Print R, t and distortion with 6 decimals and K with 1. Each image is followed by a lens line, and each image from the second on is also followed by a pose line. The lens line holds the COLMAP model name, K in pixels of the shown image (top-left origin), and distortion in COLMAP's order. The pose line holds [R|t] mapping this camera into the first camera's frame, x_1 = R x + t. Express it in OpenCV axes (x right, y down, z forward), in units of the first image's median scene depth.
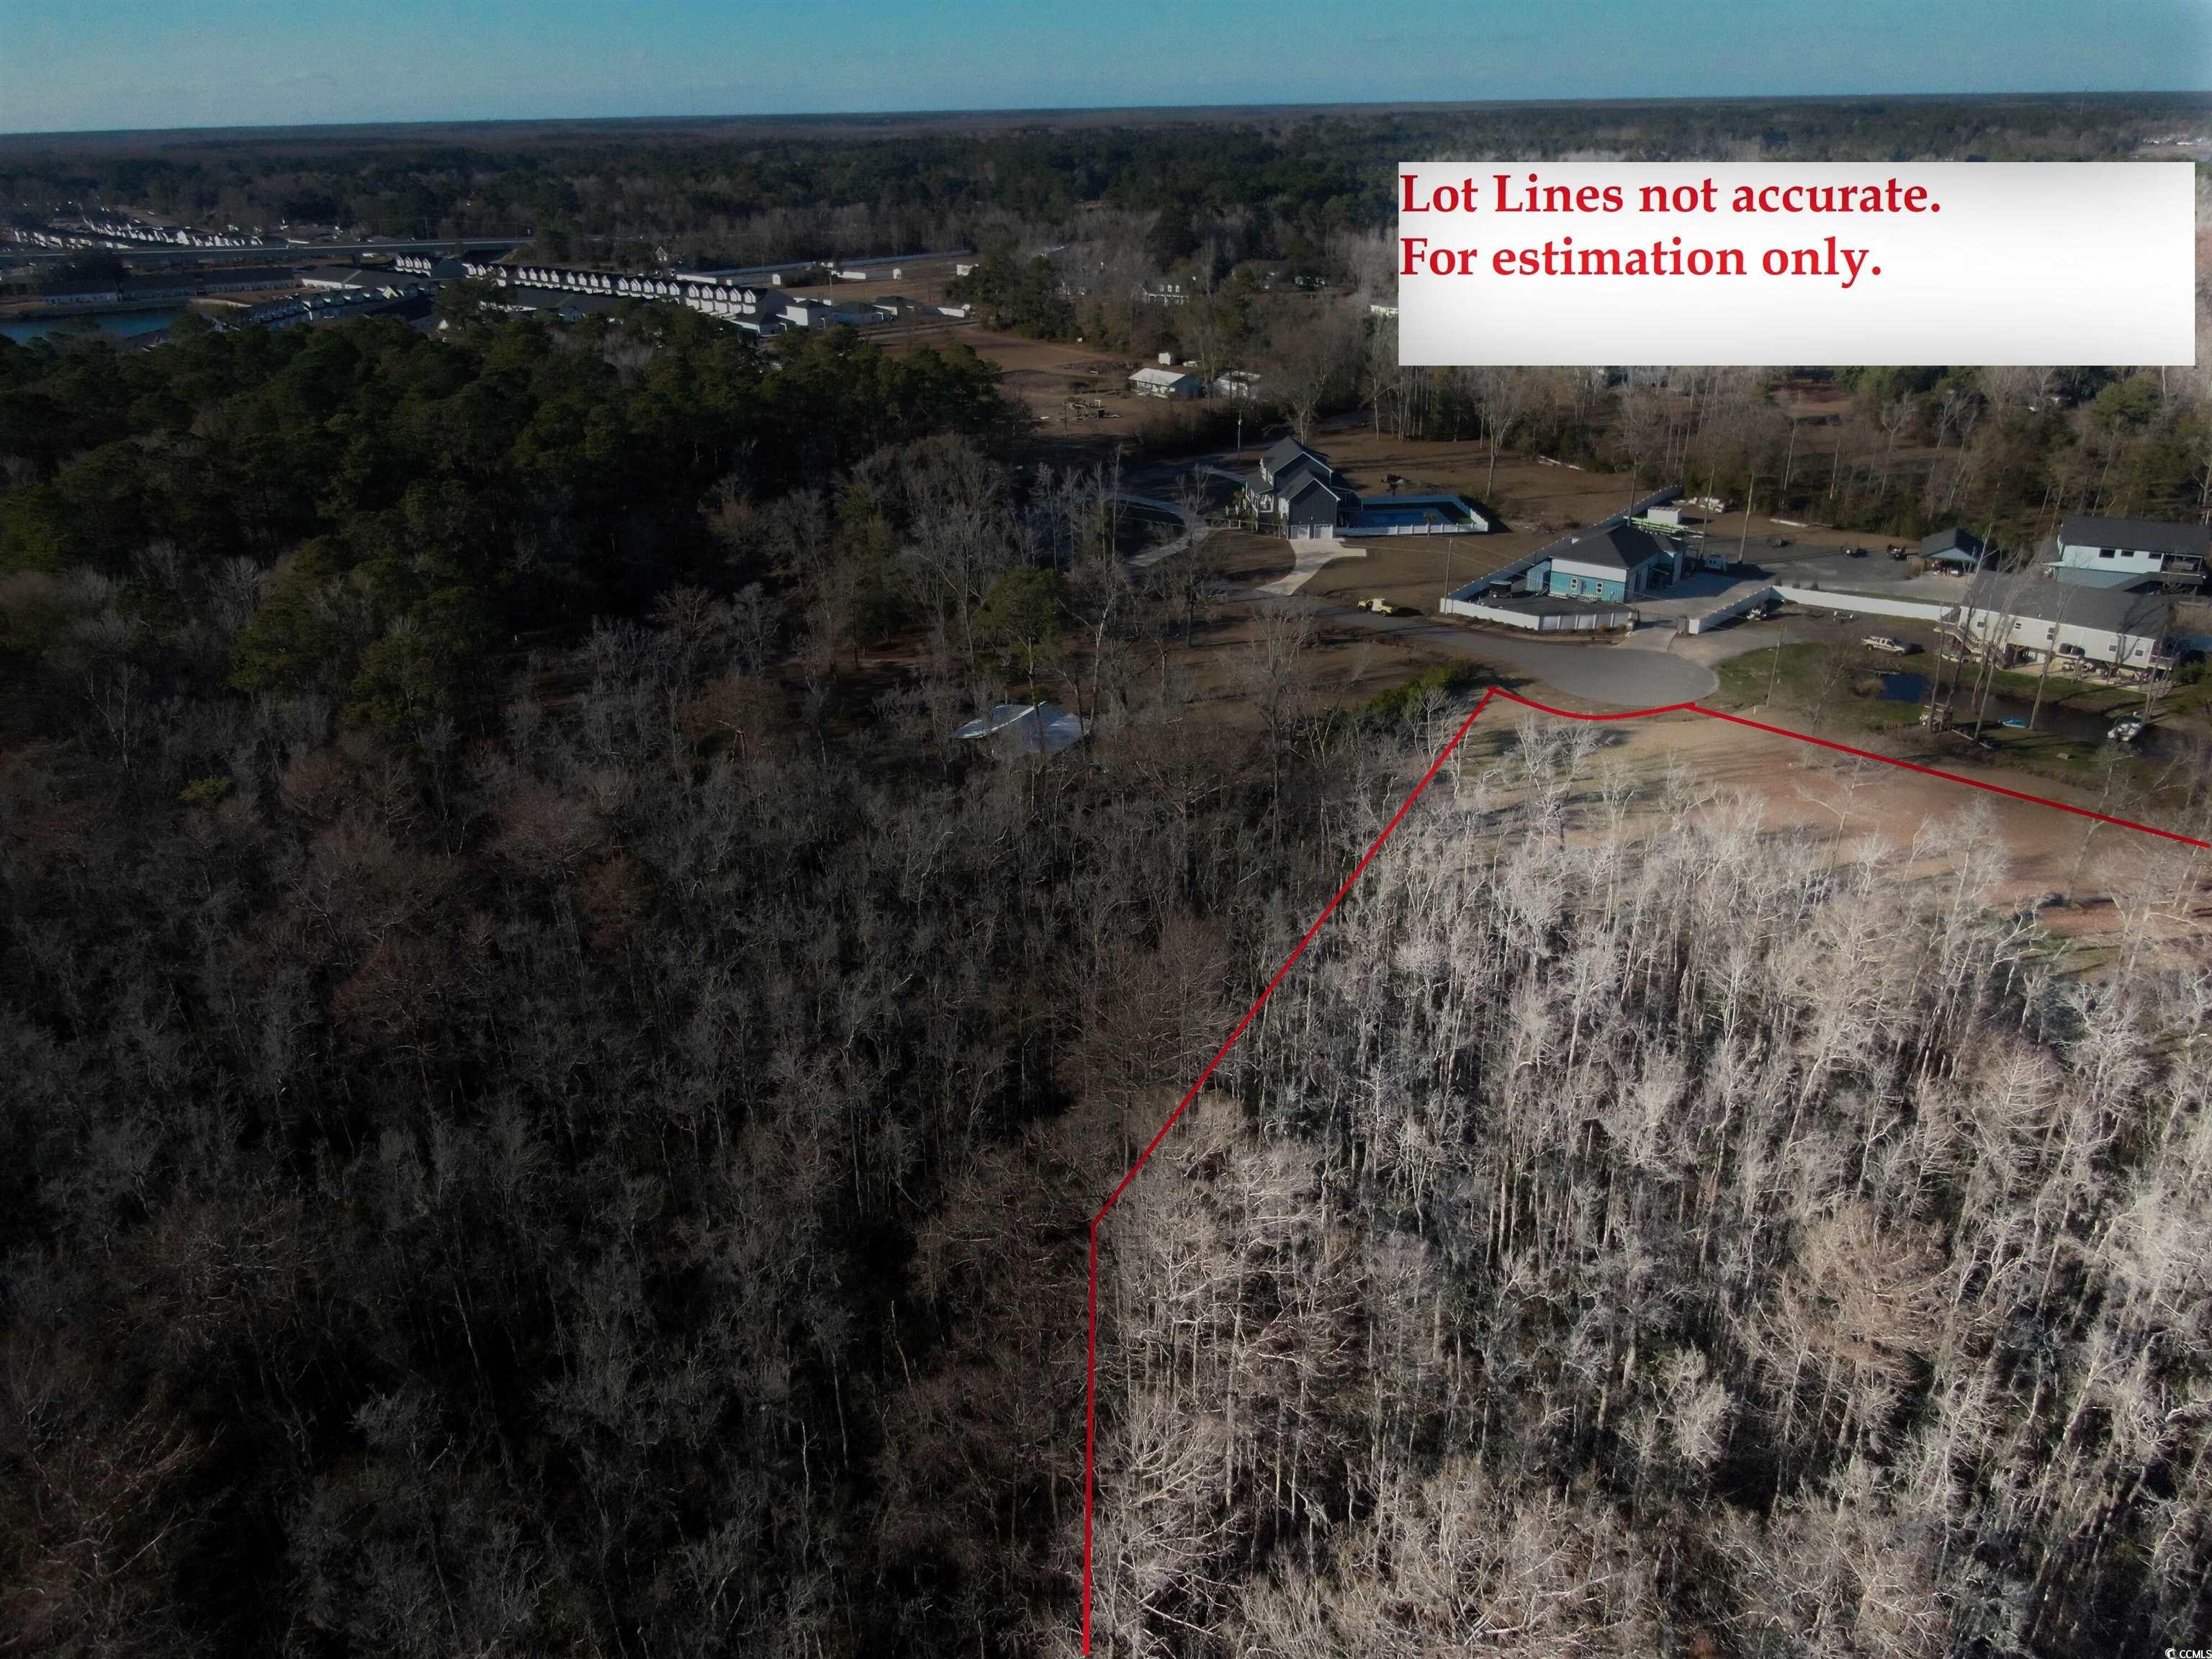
lens RADIAL K [[1616.0, 0, 1116.0], [0, 1616.0, 826.8], [0, 0, 1]] dist [-0.007085, 0.000158]
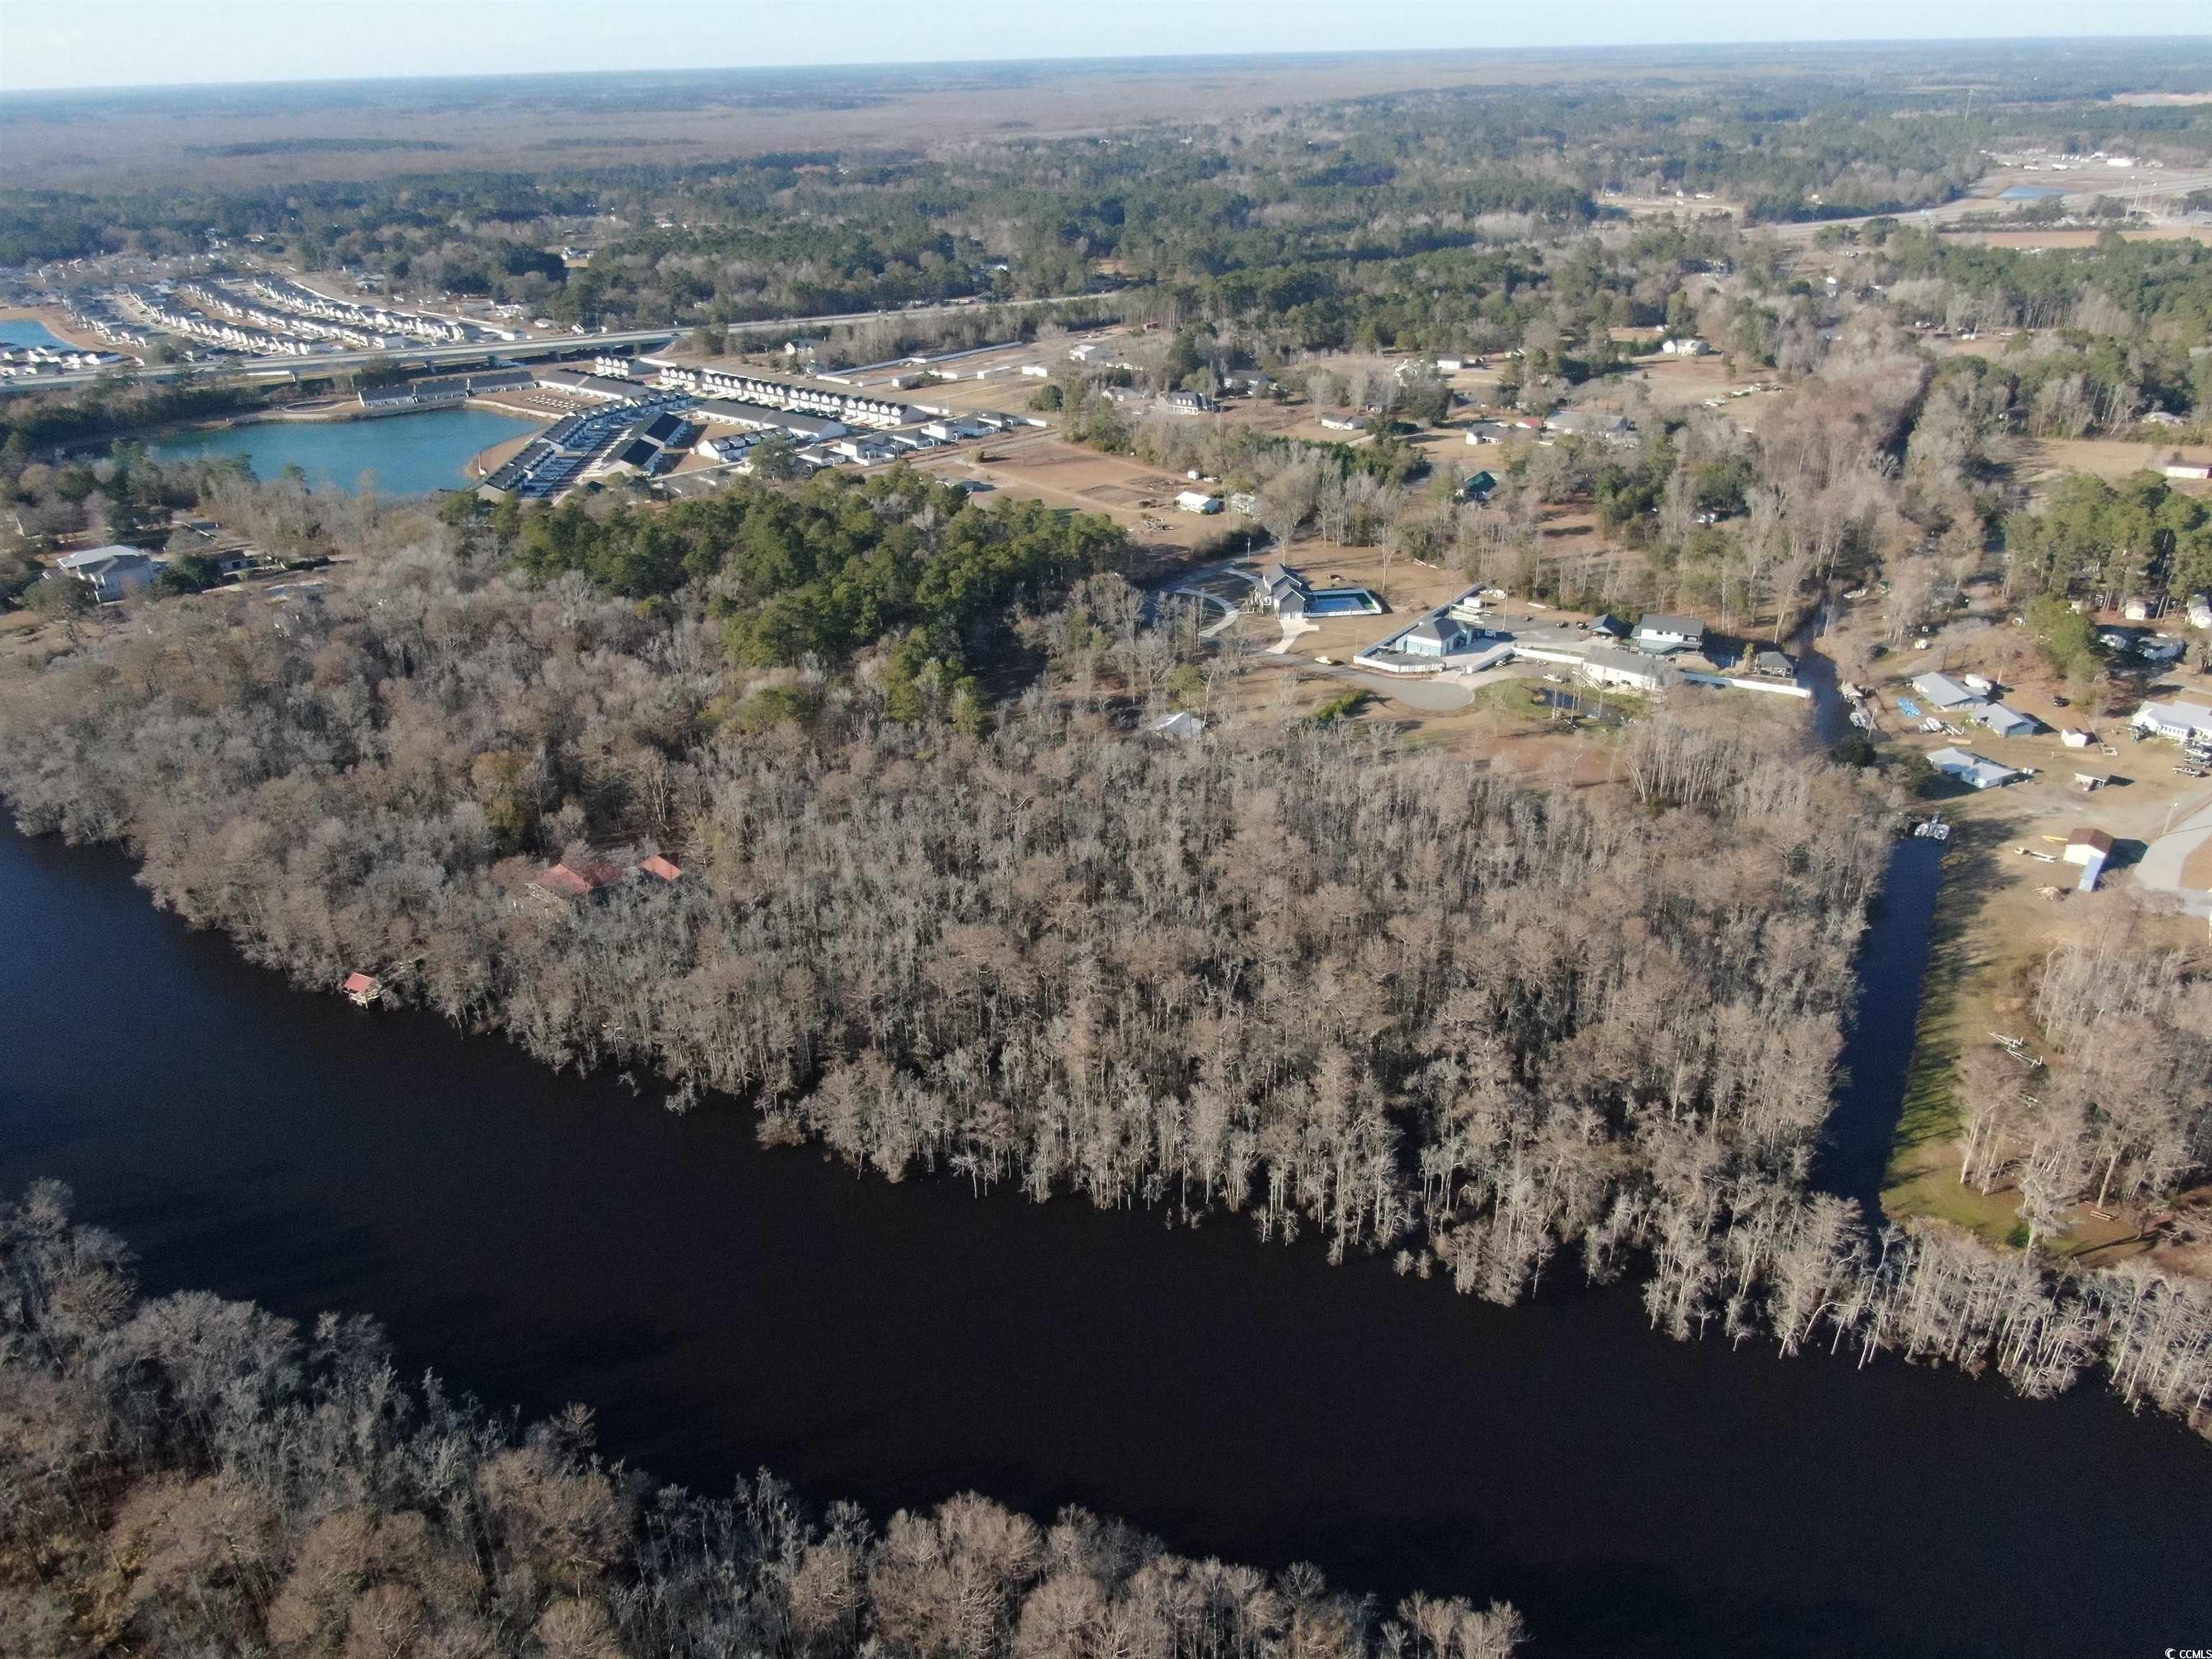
lens RADIAL K [[1625.8, 0, 1106.0], [0, 1625.8, 829.5], [0, 0, 1]] dist [-0.009398, -0.001987]
pose [[0.999715, -0.016744, 0.017035, -0.141331], [0.016225, 0.999414, 0.030142, 0.013481], [-0.017530, -0.029857, 0.999400, -0.974880]]
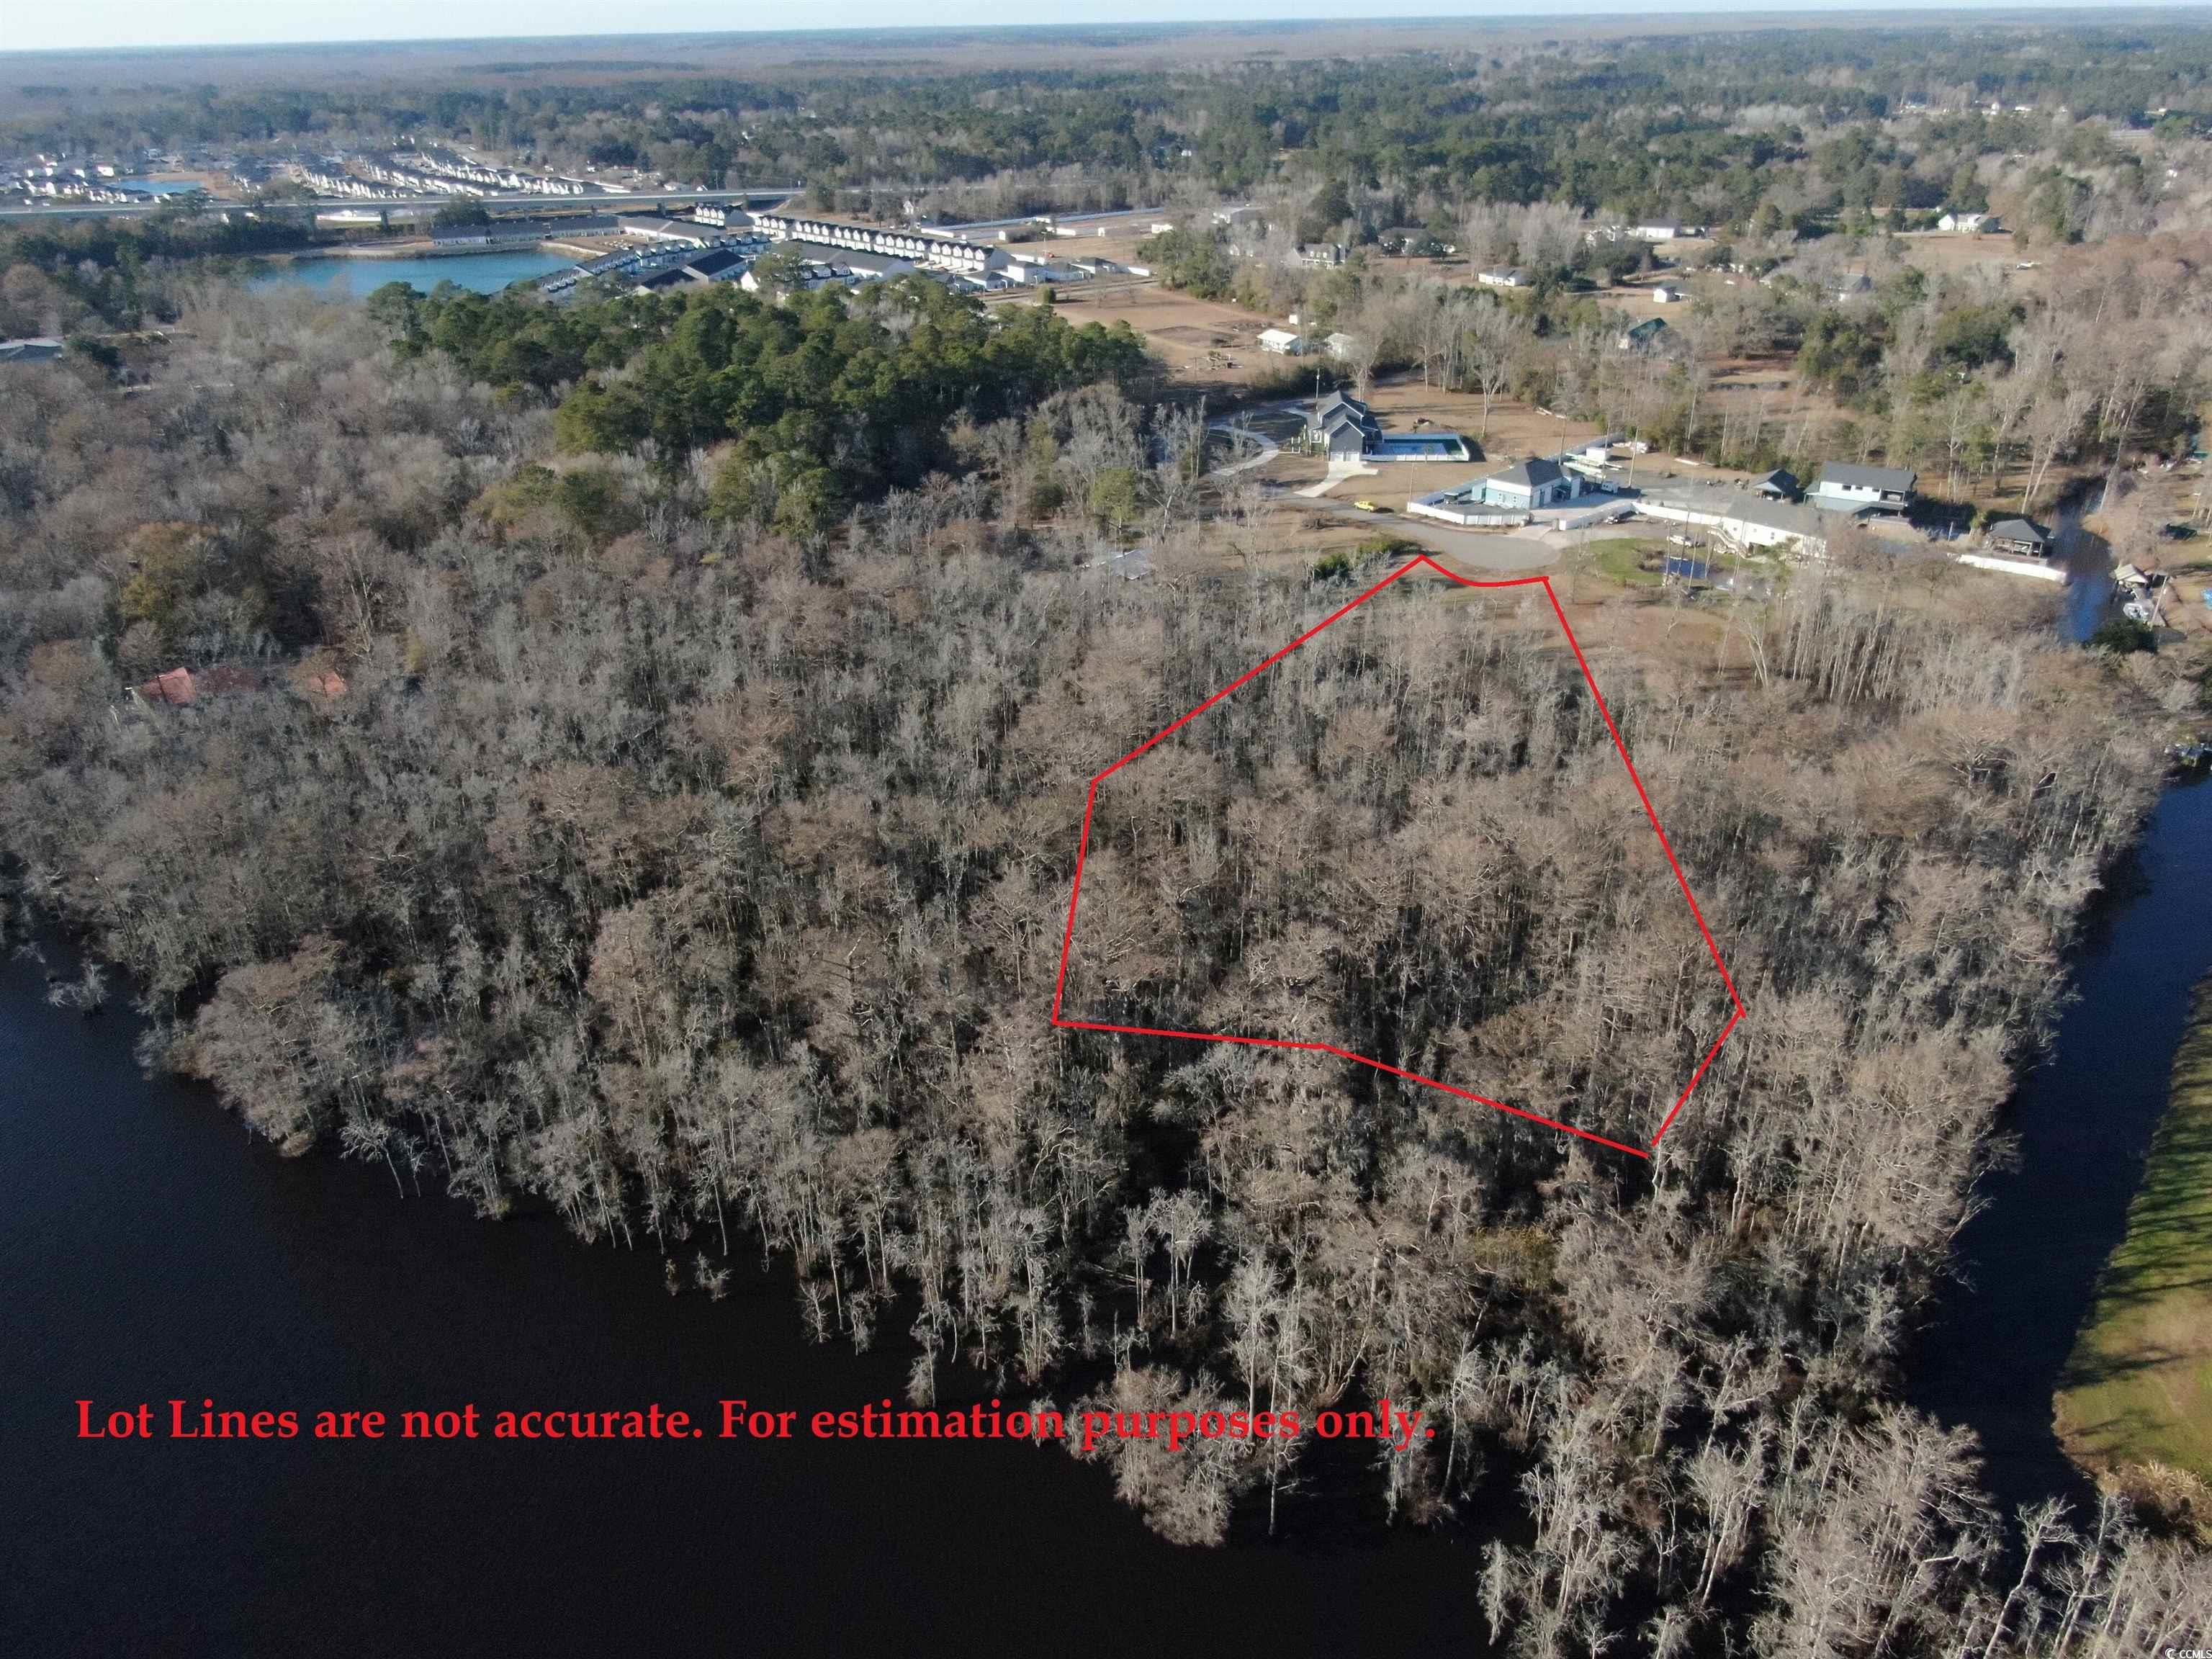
lens RADIAL K [[1625.8, 0, 1106.0], [0, 1625.8, 829.5], [0, 0, 1]] dist [-0.009398, -0.001987]
pose [[0.990169, 0.062216, -0.125276, 0.112104], [-0.056337, 0.997162, 0.049942, 0.094939], [0.128028, -0.042394, 0.990864, -0.512263]]
